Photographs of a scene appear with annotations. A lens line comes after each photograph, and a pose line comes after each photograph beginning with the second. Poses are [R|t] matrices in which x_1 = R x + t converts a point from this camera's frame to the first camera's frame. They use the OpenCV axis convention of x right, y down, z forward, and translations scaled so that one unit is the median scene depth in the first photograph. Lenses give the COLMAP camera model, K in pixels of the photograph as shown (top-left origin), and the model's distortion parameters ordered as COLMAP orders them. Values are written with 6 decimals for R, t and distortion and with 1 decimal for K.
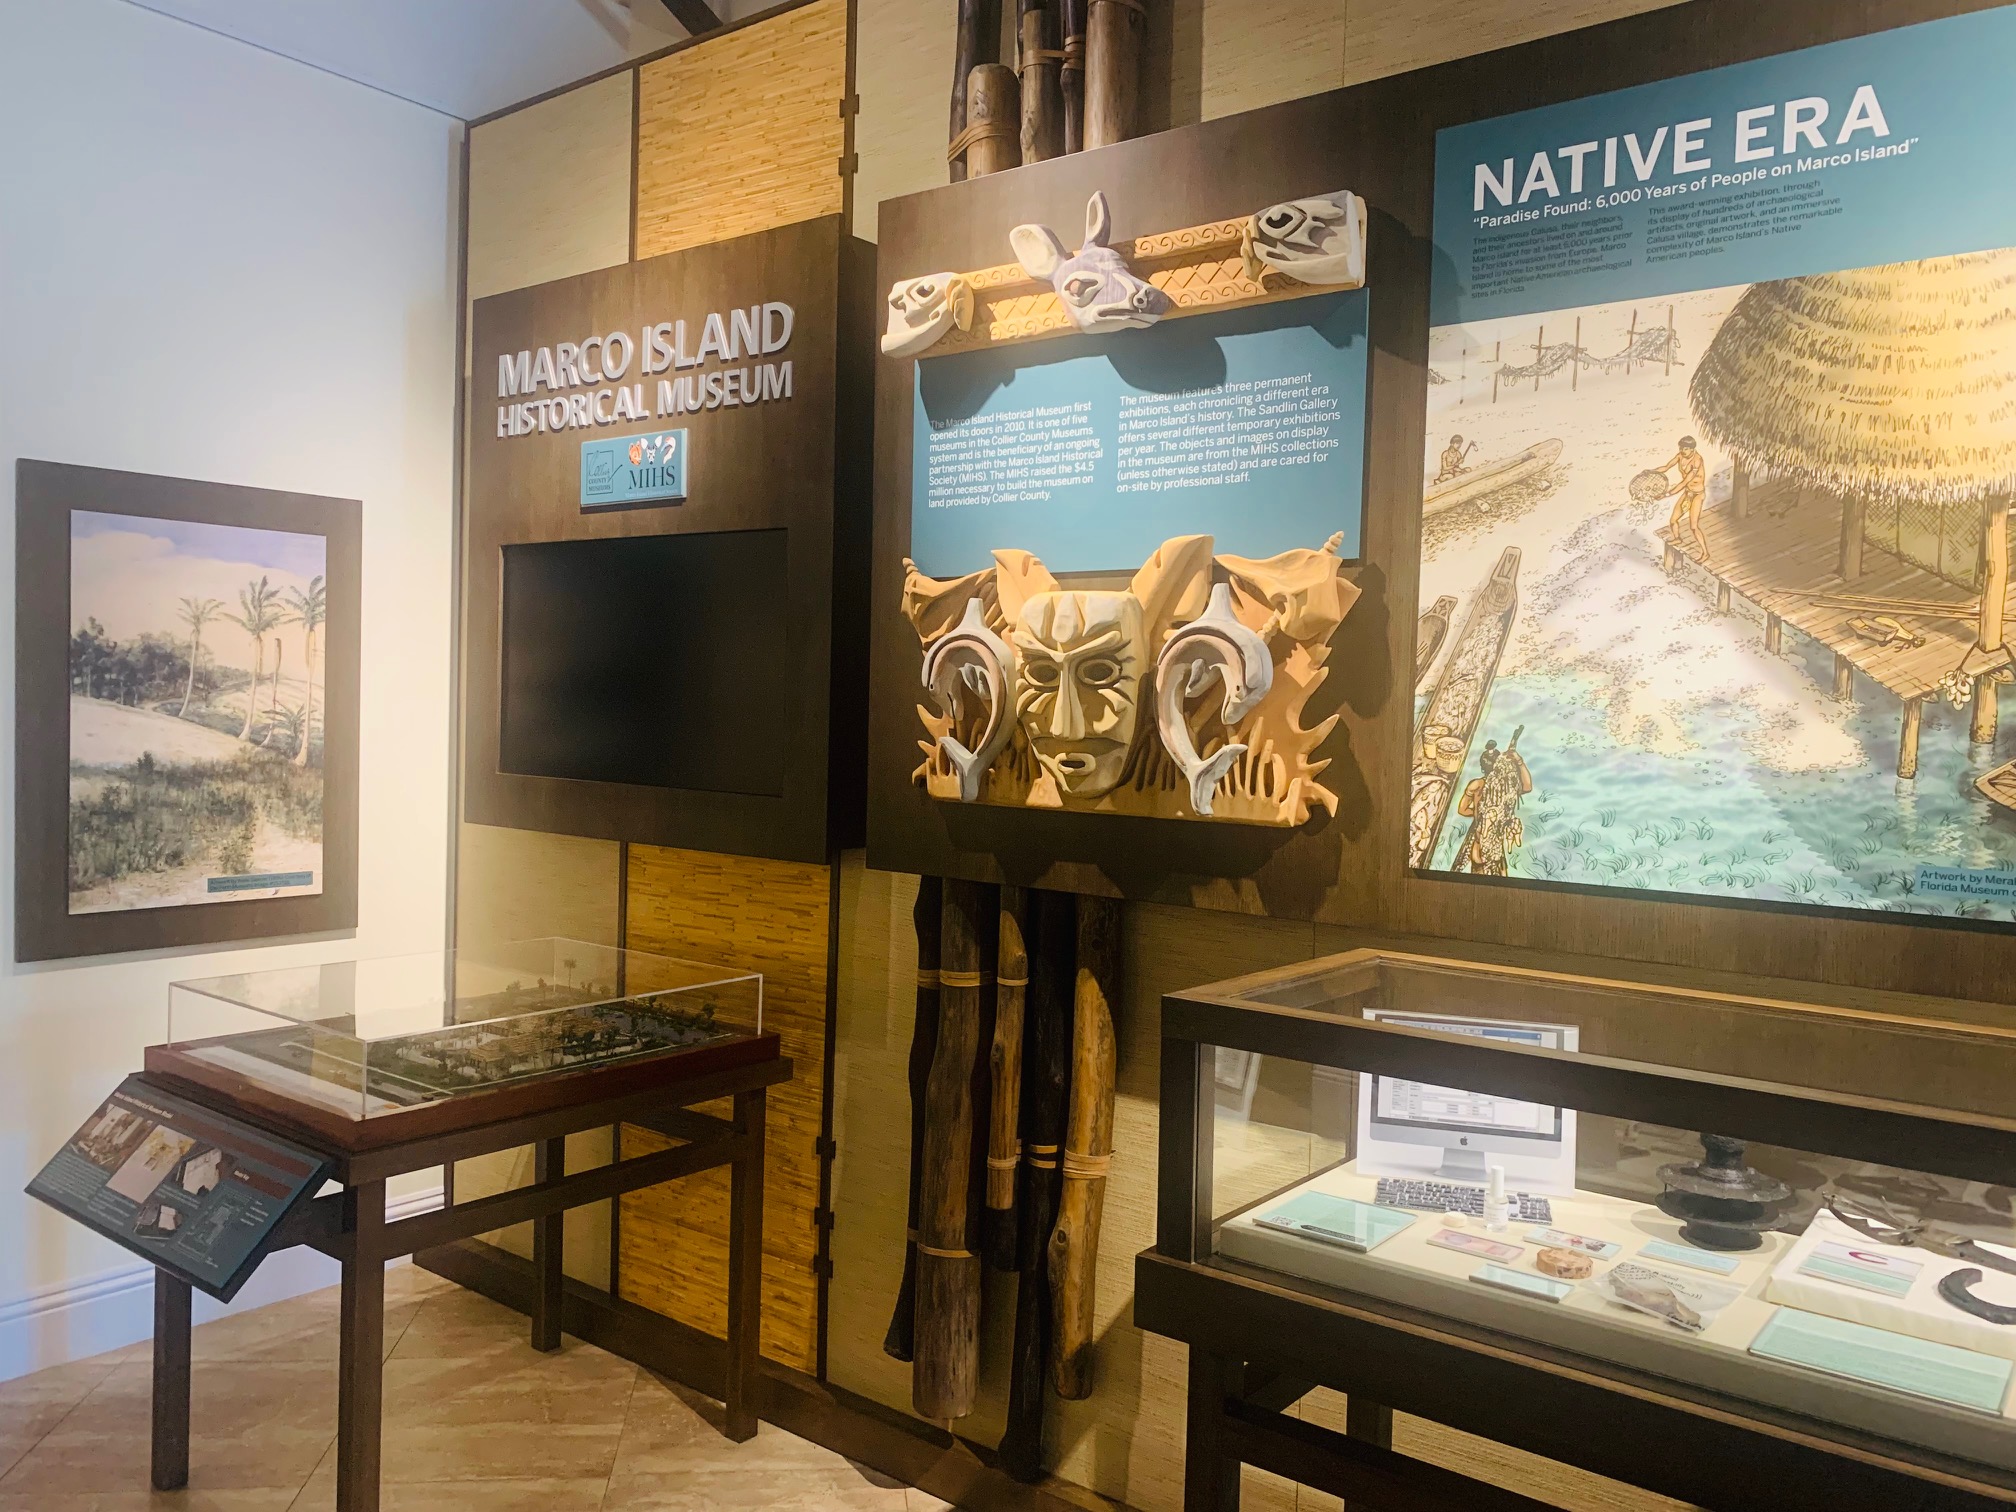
lens RADIAL K [[1541.2, 0, 1007.7], [0, 1541.2, 756.5], [0, 0, 1]] dist [-0.002409, -0.002601]
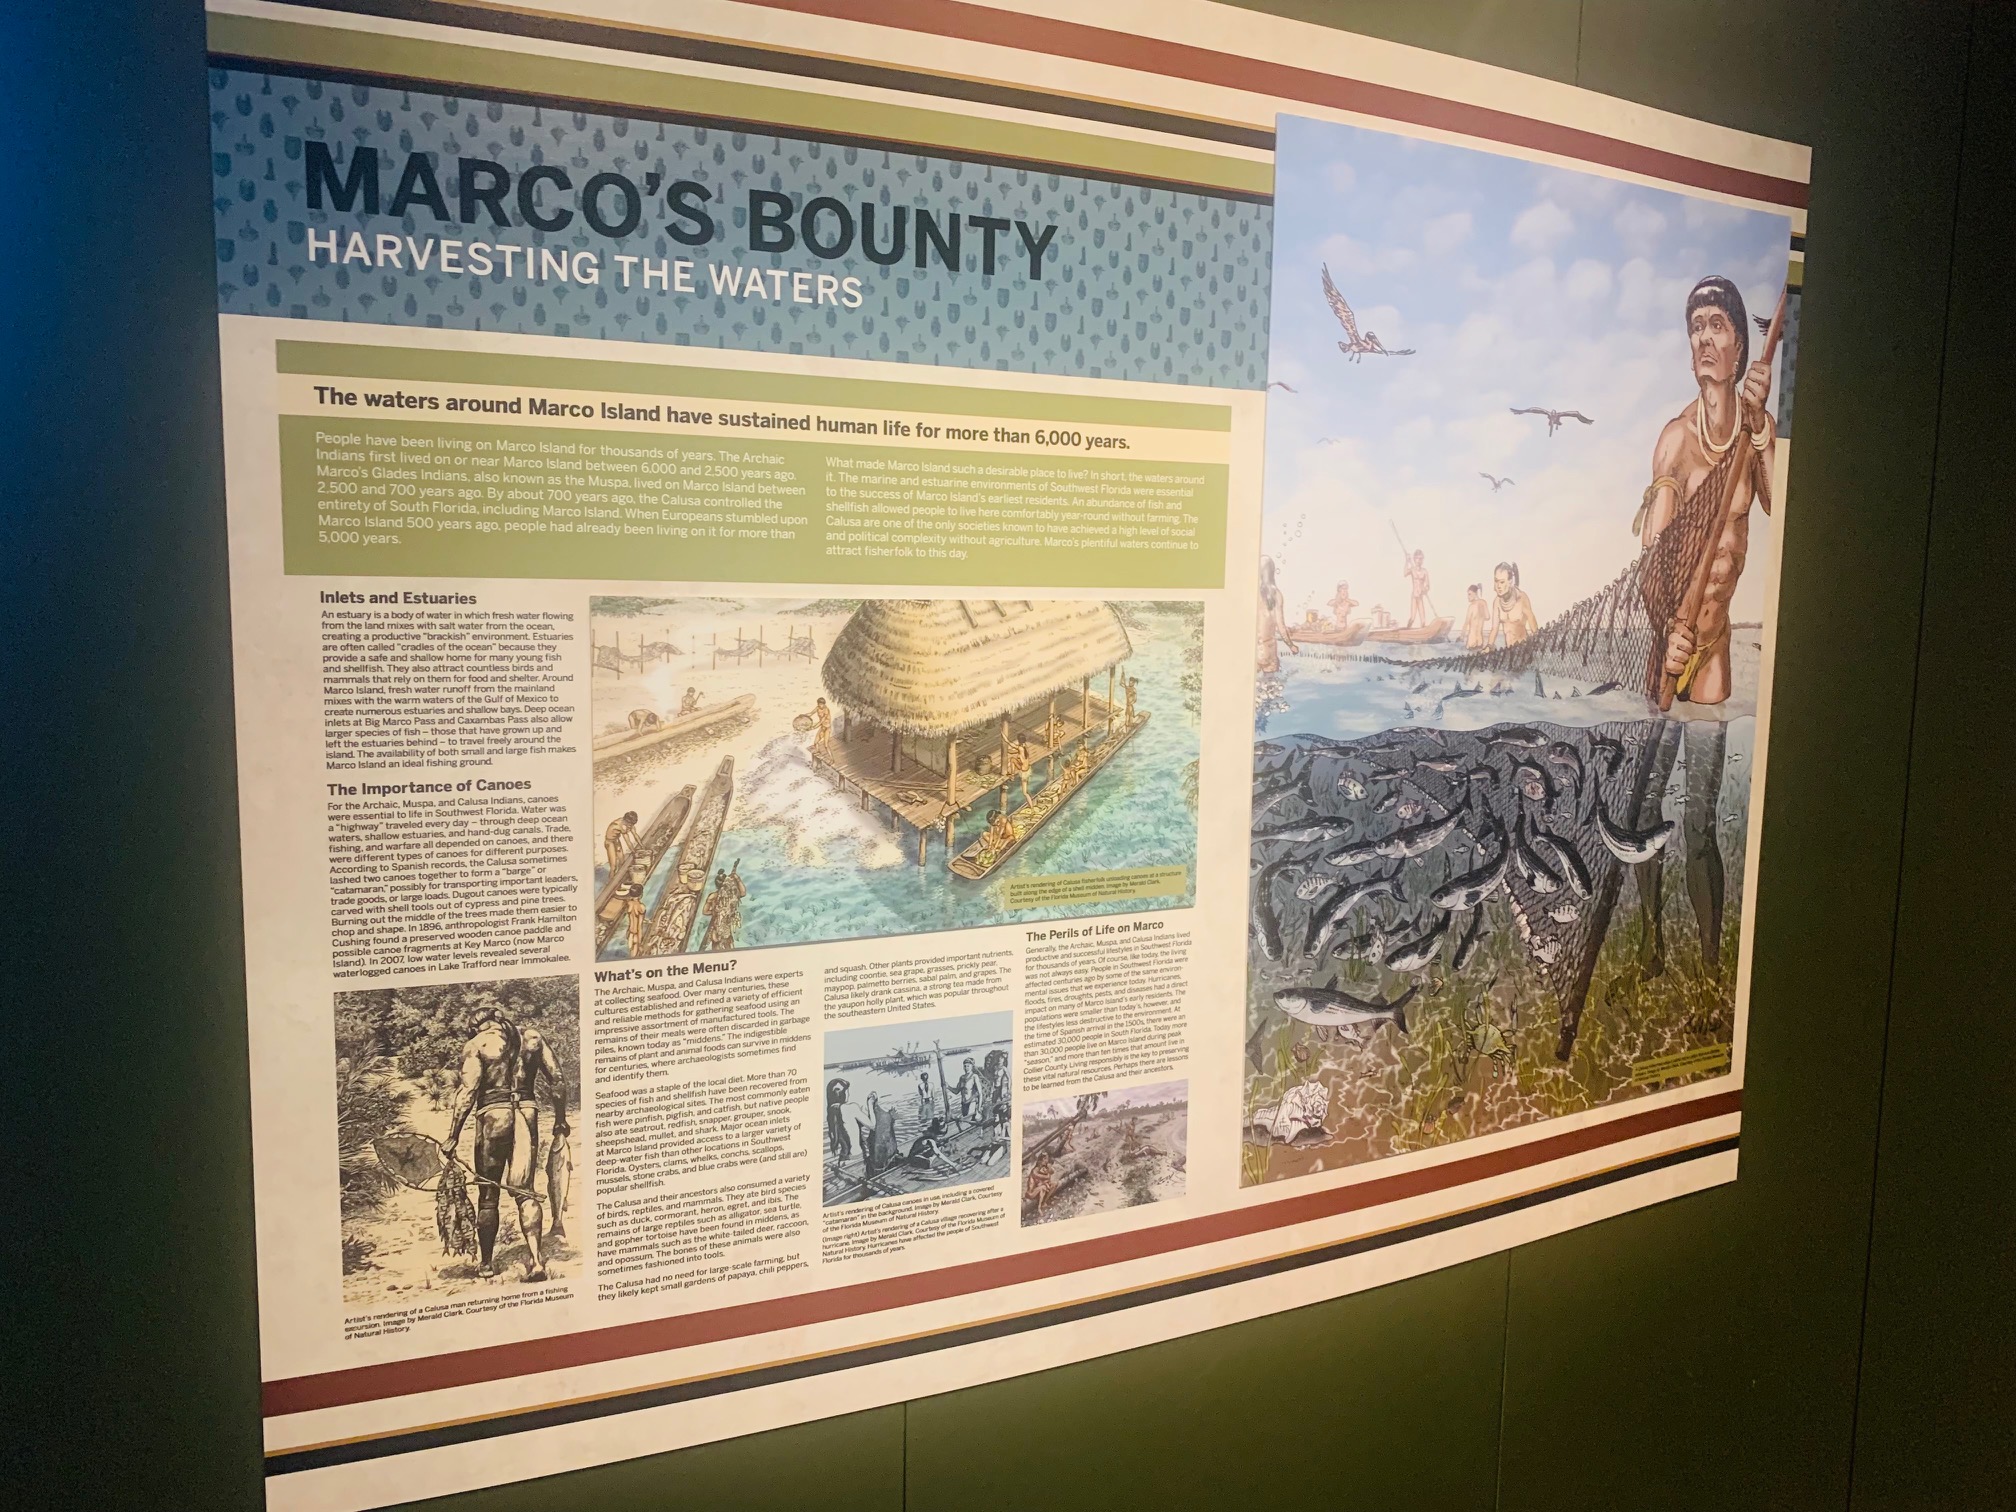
lens RADIAL K [[1541.2, 0, 1005.9], [0, 1541.2, 758.5], [0, 0, 1]] dist [-0.002409, -0.002601]
pose [[0.439706, -0.117658, 0.890402, -1.123193], [0.031217, 0.992785, 0.115771, -0.342473], [-0.897599, -0.023110, 0.440206, -0.021303]]
